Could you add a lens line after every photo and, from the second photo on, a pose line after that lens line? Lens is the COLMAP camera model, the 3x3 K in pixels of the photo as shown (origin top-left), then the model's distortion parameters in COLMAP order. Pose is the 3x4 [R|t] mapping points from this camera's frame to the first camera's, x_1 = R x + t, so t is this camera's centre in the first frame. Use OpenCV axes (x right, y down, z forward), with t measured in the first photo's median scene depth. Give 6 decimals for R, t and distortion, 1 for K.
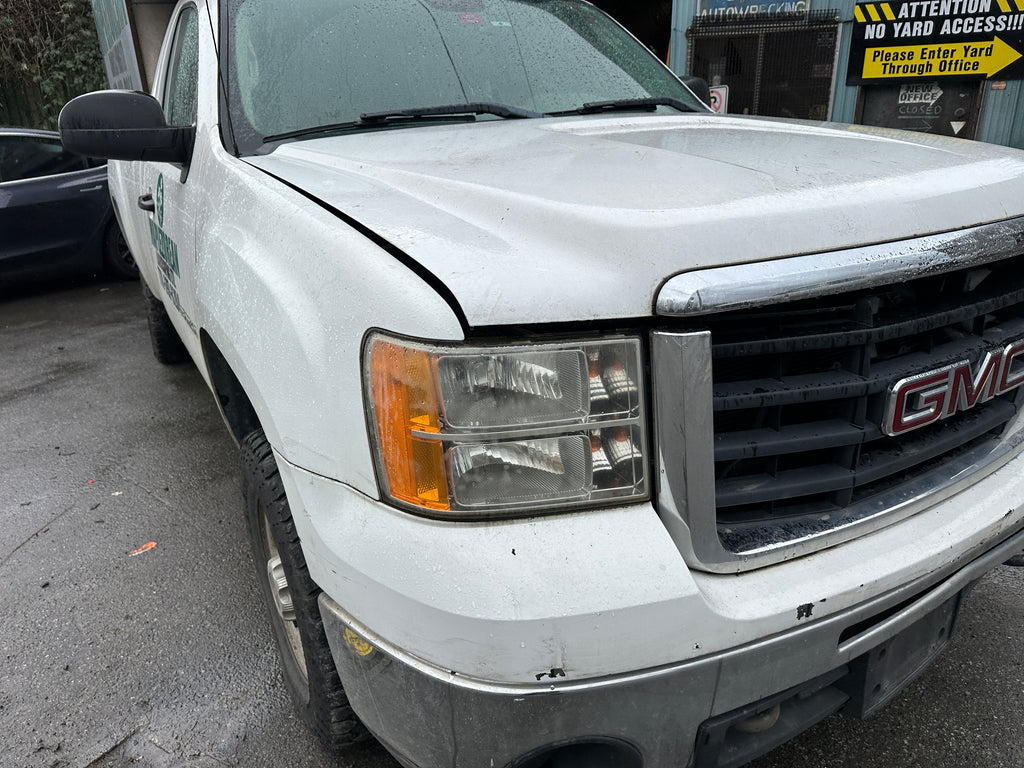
lens RADIAL K [[718.3, 0, 516.1], [0, 718.3, 389.5], [0, 0, 1]] dist [0.045679, -0.052061]
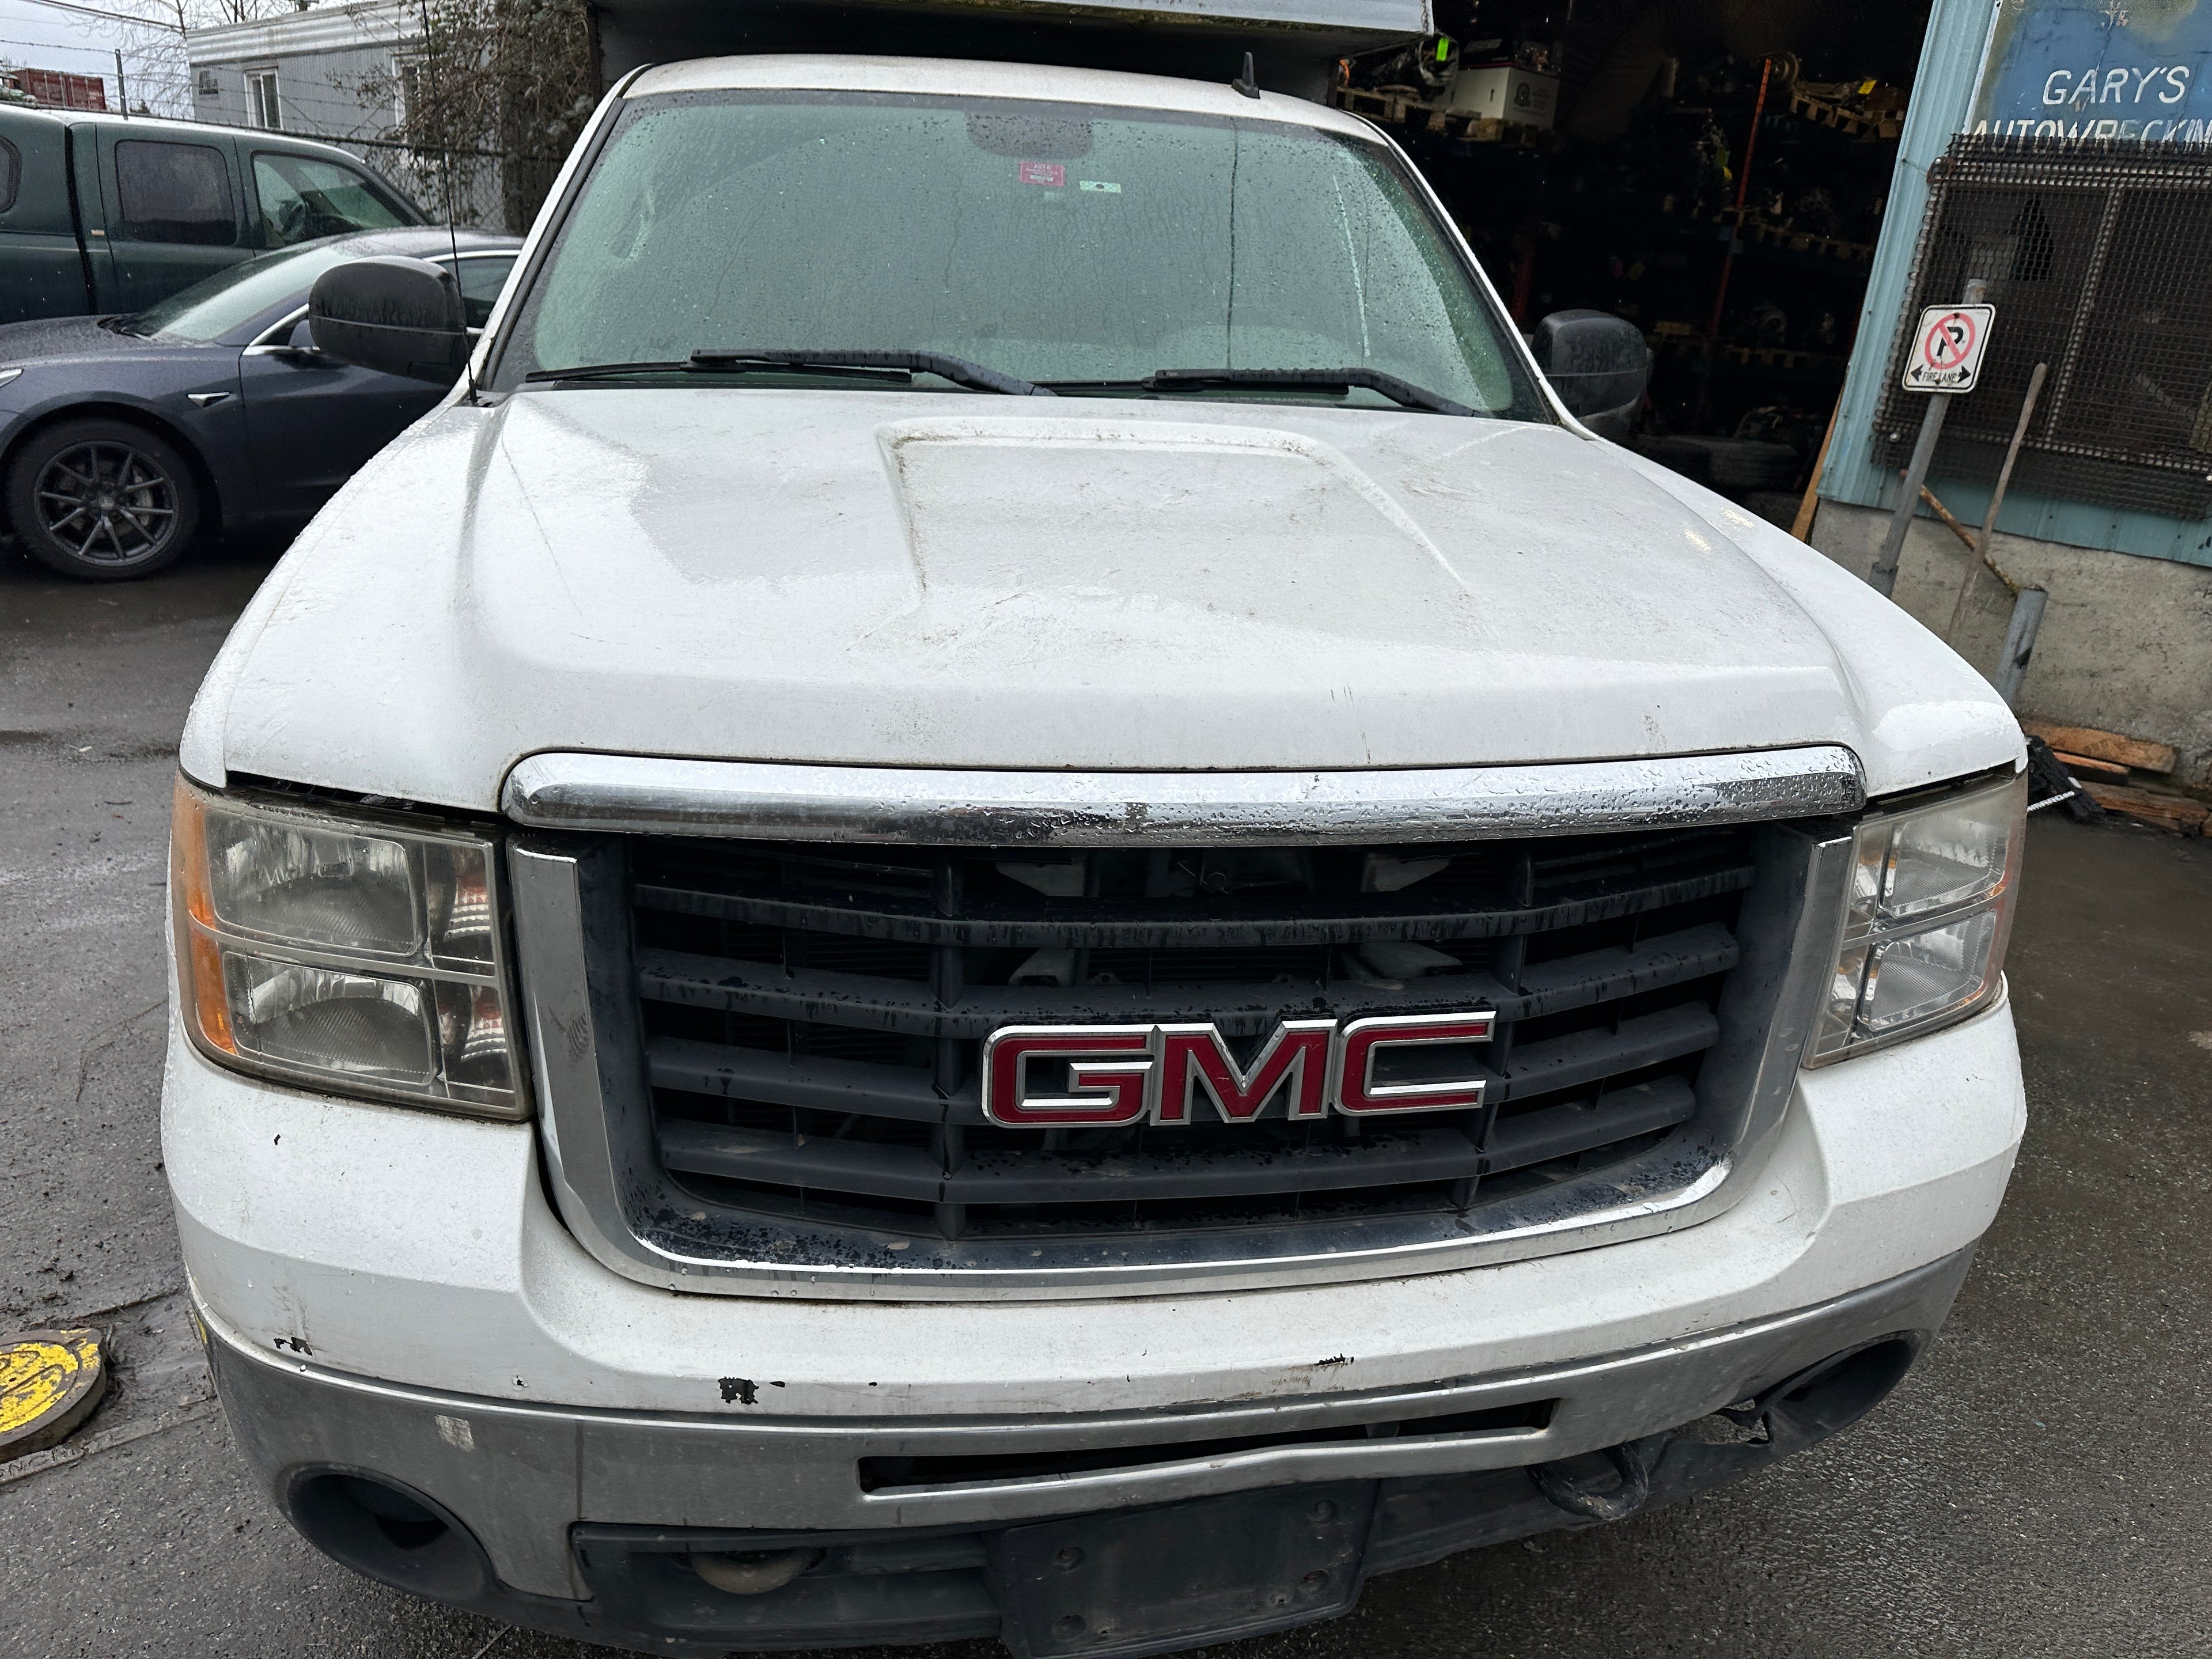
lens RADIAL K [[1551.6, 0, 1106.7], [0, 1551.6, 843.0], [0, 0, 1]] dist [0.045679, -0.052061]
pose [[0.924090, 0.211363, -0.318408, 0.207373], [-0.211849, 0.976727, 0.033530, -0.044132], [0.318084, 0.036469, 0.947361, -0.012766]]
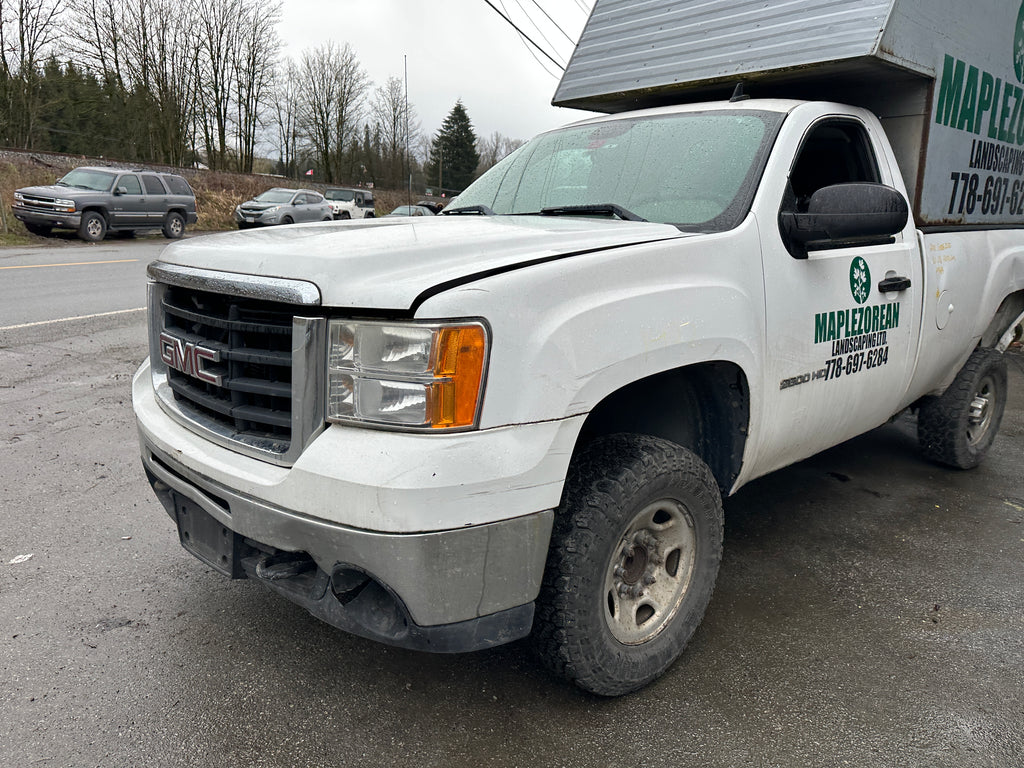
lens RADIAL K [[718.3, 0, 515.7], [0, 718.3, 385.7], [0, 0, 1]] dist [0.045679, -0.052061]
pose [[0.208311, 0.253989, -0.944508, 0.595806], [-0.379260, 0.911112, 0.161363, -0.128361], [0.901537, 0.324600, 0.286123, 0.302375]]
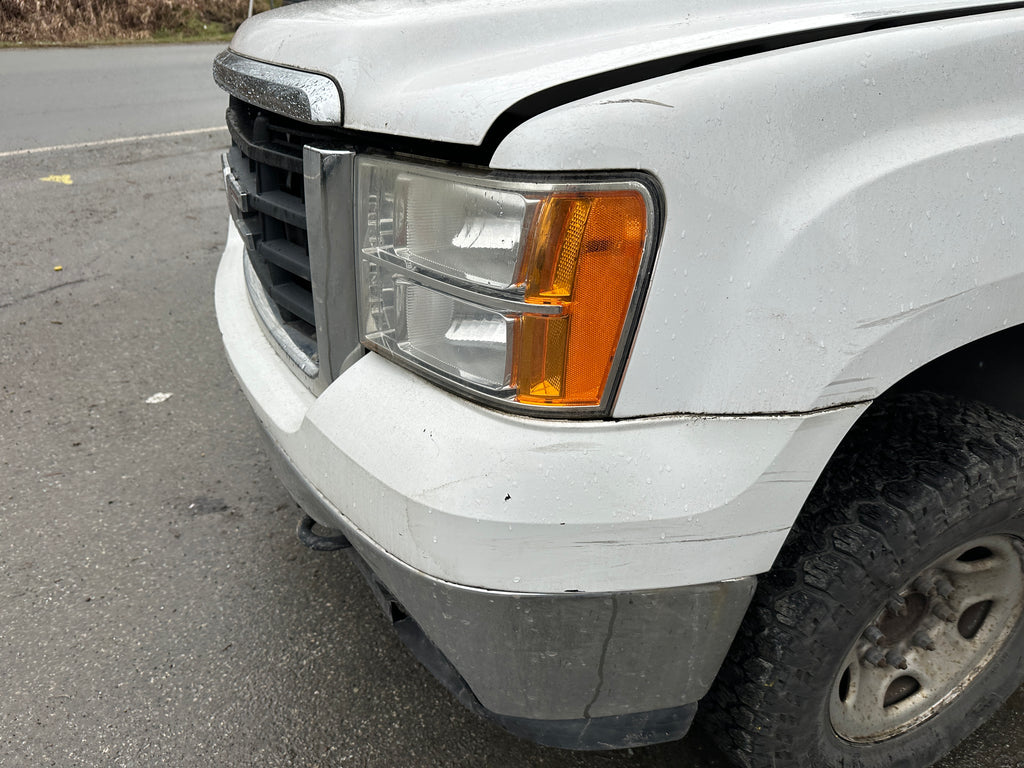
lens RADIAL K [[718.3, 0, 518.5], [0, 718.3, 387.6], [0, 0, 1]] dist [0.045679, -0.052061]
pose [[-0.128628, 0.484707, -0.865167, 0.420013], [-0.371772, 0.785221, 0.495190, -0.125341], [0.919369, 0.385341, 0.079199, 0.354339]]
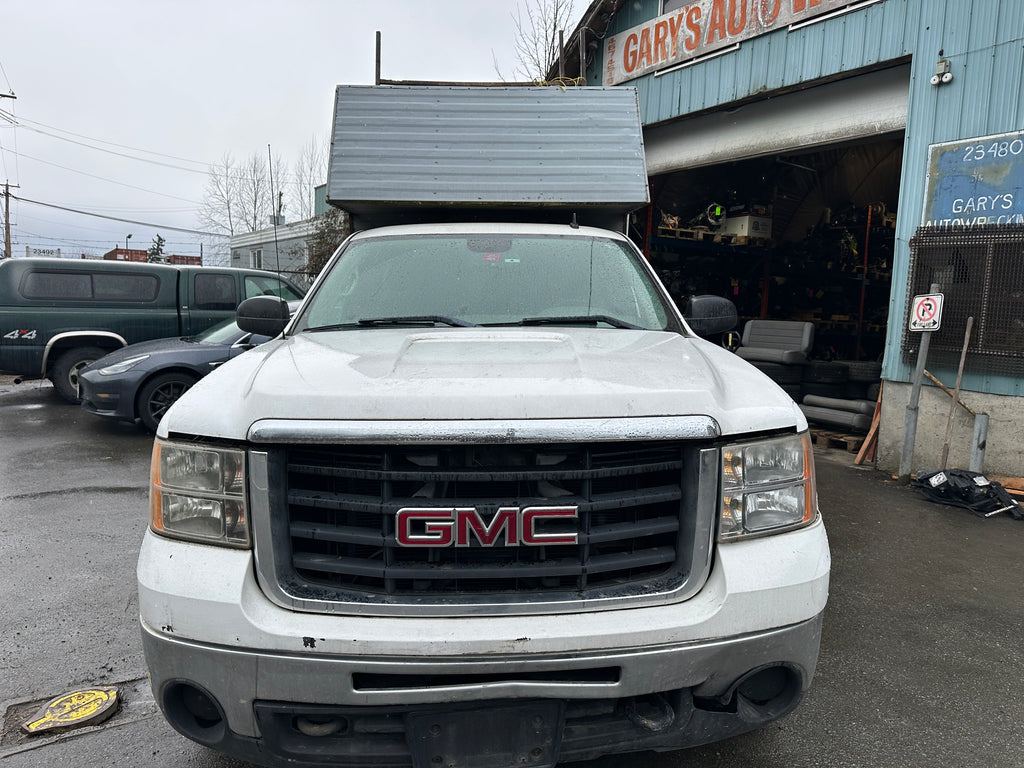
lens RADIAL K [[718.3, 0, 511.7], [0, 718.3, 386.8], [0, 0, 1]] dist [0.045679, -0.052061]
pose [[0.872023, 0.097373, -0.479681, 0.324037], [-0.206392, 0.961776, -0.179968, -0.007642], [0.443822, 0.255939, 0.858788, -0.065944]]
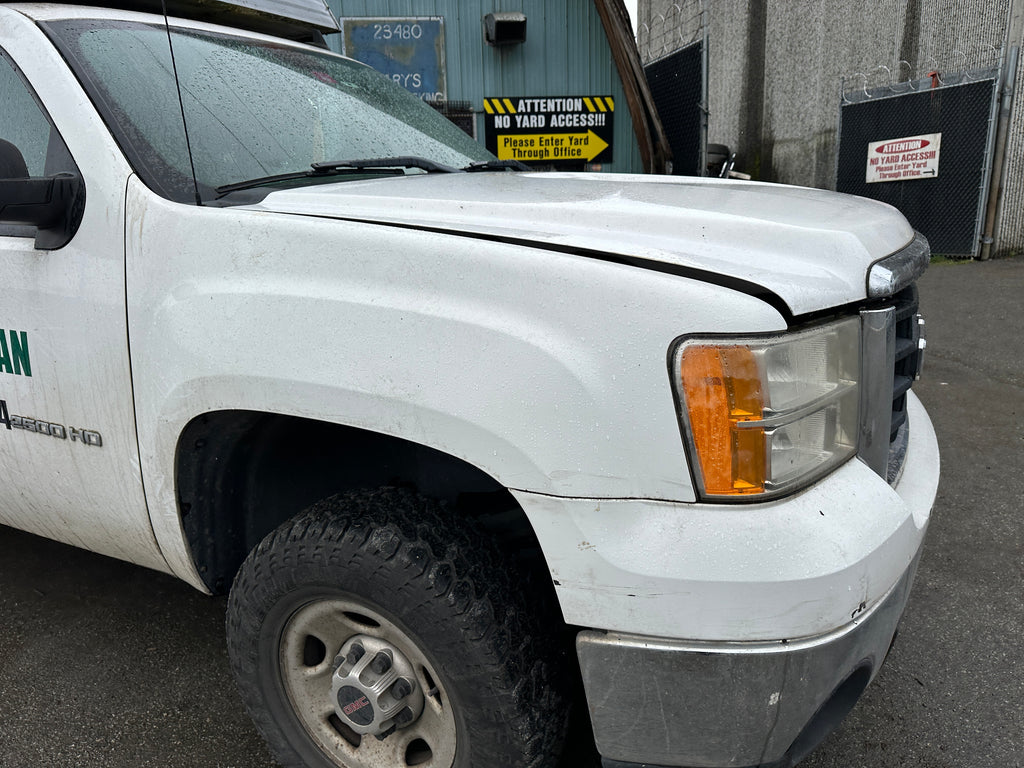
lens RADIAL K [[718.3, 0, 515.4], [0, 718.3, 390.2], [0, 0, 1]] dist [0.045679, -0.052061]
pose [[0.840240, -0.142814, 0.523068, -0.197697], [0.196020, 0.979451, -0.047459, -0.001066], [-0.505542, 0.142408, 0.850969, 0.047707]]
